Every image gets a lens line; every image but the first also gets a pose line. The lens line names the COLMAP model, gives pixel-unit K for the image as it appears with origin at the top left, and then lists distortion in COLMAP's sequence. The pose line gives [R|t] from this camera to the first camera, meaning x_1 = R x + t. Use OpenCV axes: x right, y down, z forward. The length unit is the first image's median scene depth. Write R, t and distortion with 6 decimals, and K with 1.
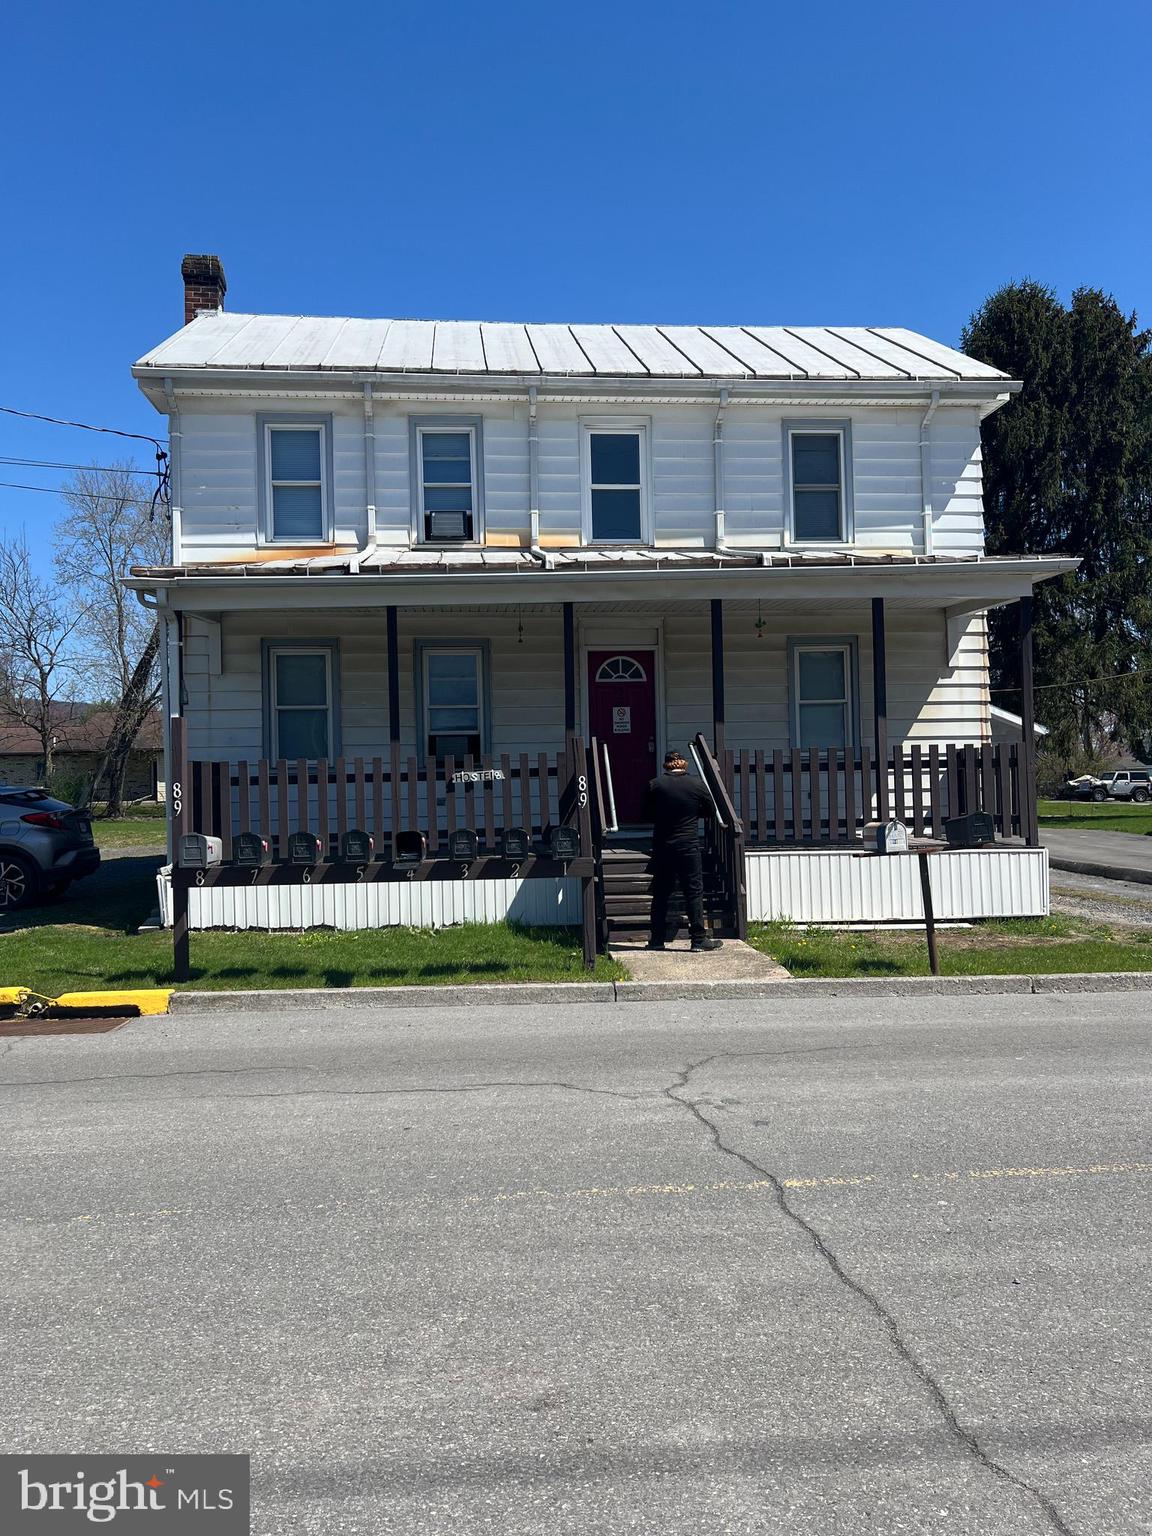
lens RADIAL K [[1137.4, 0, 576.8], [0, 1137.4, 780.2], [0, 0, 1]] dist [0.055355, -0.003388]
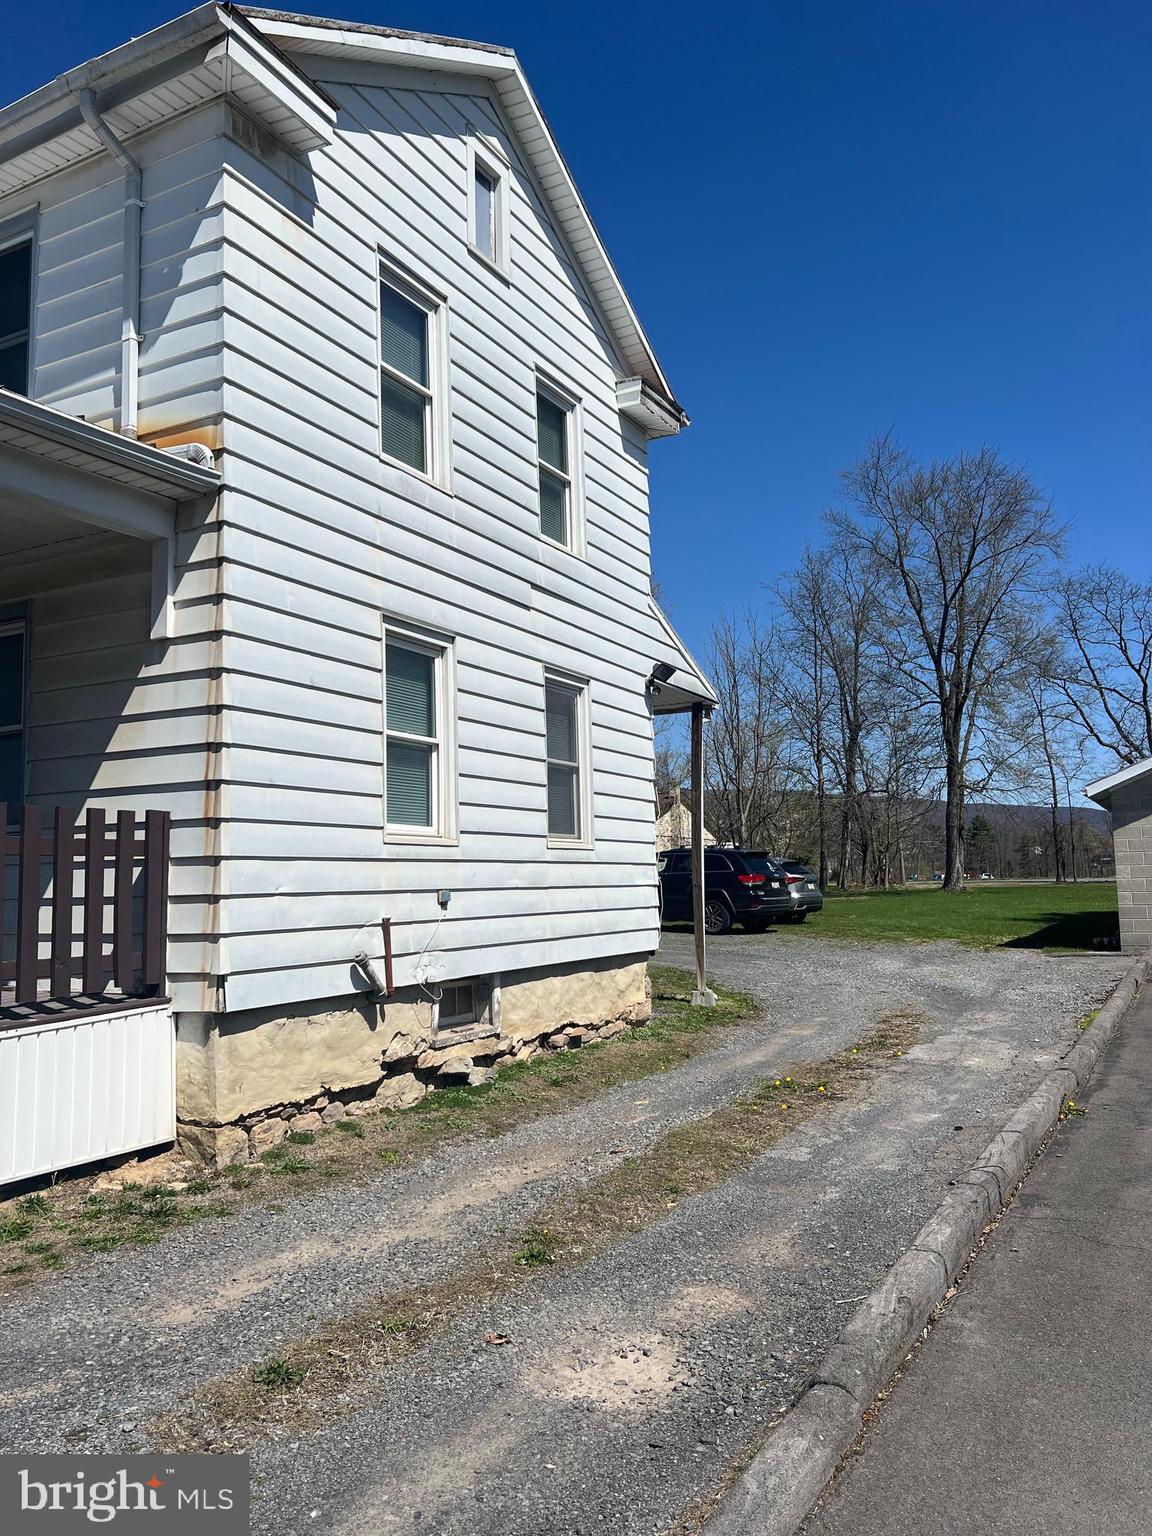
lens RADIAL K [[1135.4, 0, 546.7], [0, 1135.4, 771.9], [0, 0, 1]] dist [0.166884, -0.276919]
pose [[0.827945, -0.059668, -0.557627, 0.747946], [0.019114, 0.996749, -0.078274, -0.003545], [0.560484, 0.054148, 0.826393, 0.717253]]
